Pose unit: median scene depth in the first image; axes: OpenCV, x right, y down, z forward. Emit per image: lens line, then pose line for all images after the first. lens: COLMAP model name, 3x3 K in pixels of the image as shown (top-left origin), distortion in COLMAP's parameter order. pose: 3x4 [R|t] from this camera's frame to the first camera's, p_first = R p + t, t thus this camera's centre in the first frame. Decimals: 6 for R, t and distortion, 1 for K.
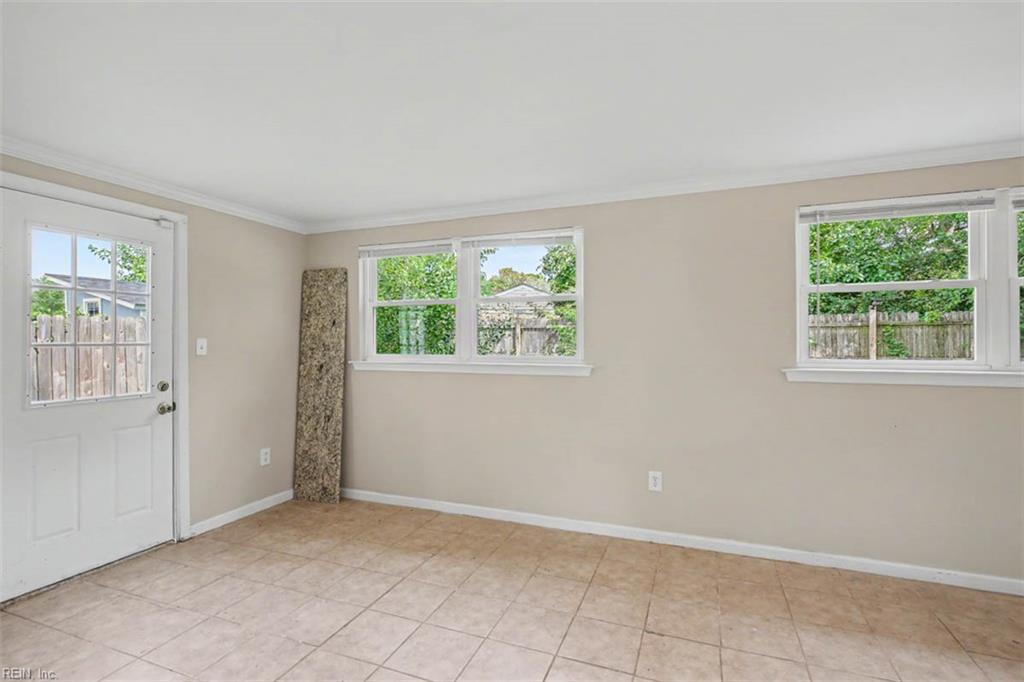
lens RADIAL K [[478.2, 0, 518.5], [0, 478.2, 339.6], [0, 0, 1]] dist [0.004858, 0.001393]
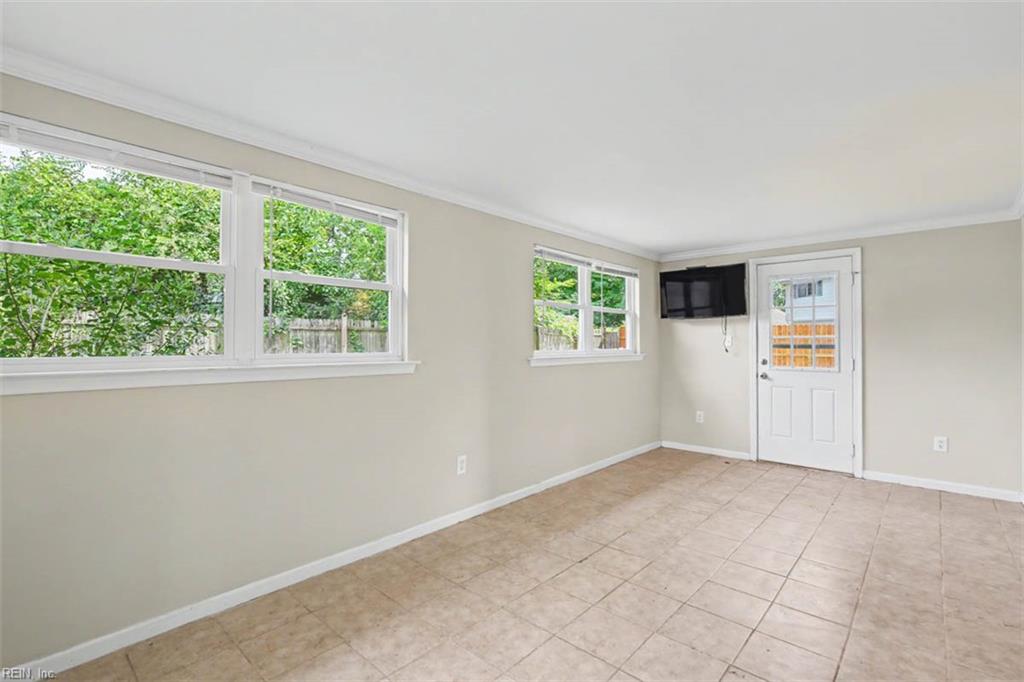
lens RADIAL K [[478.2, 0, 516.0], [0, 478.2, 340.0], [0, 0, 1]] dist [0.004858, 0.001393]
pose [[0.351518, 0.009107, 0.936137, -0.720167], [-0.000532, 0.999954, -0.009528, 0.022056], [-0.936181, 0.002852, 0.351507, 0.516872]]
